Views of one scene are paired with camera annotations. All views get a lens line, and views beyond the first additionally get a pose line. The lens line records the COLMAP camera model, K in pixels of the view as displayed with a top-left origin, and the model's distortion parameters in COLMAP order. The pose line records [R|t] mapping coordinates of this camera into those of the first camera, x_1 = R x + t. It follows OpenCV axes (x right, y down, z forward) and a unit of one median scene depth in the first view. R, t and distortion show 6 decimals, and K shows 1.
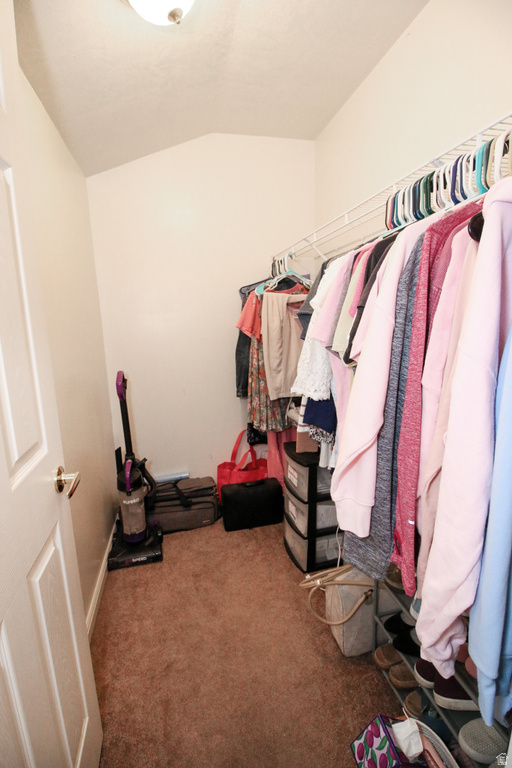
lens RADIAL K [[351.6, 0, 256.0], [0, 351.6, 384.0], [0, 0, 1]] dist [0.010315, -0.021371]
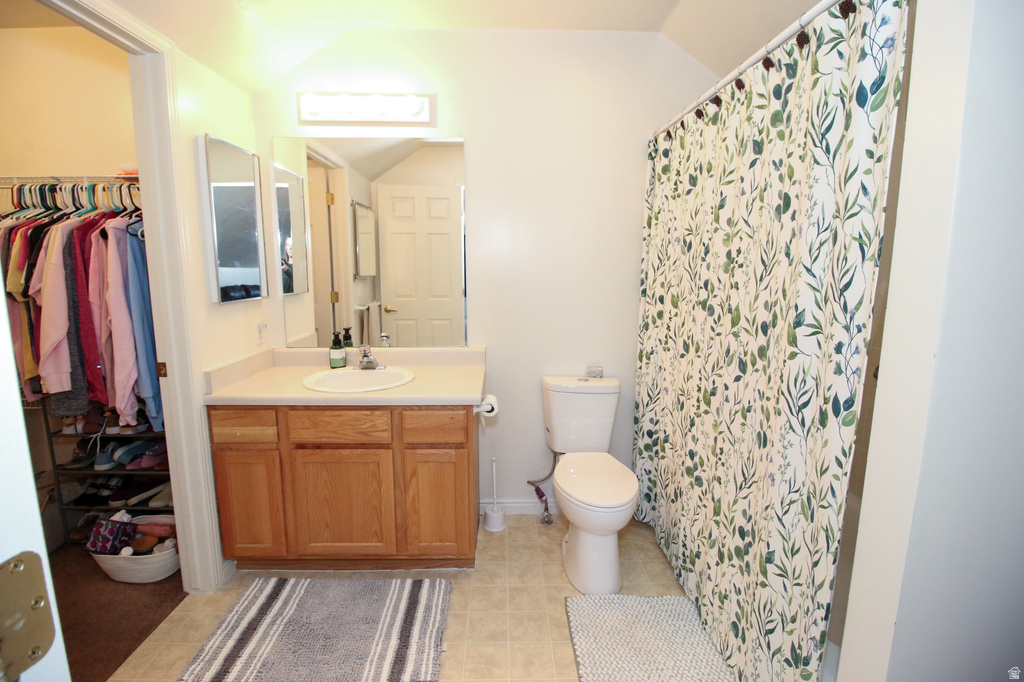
lens RADIAL K [[468.8, 0, 512.0], [0, 468.8, 341.0], [0, 0, 1]] dist [0.010315, -0.021371]
pose [[0.208637, -0.129015, 0.969446, -1.534929], [0.163838, 0.981863, 0.095407, 0.337127], [-0.964172, 0.138926, 0.225991, -1.805715]]
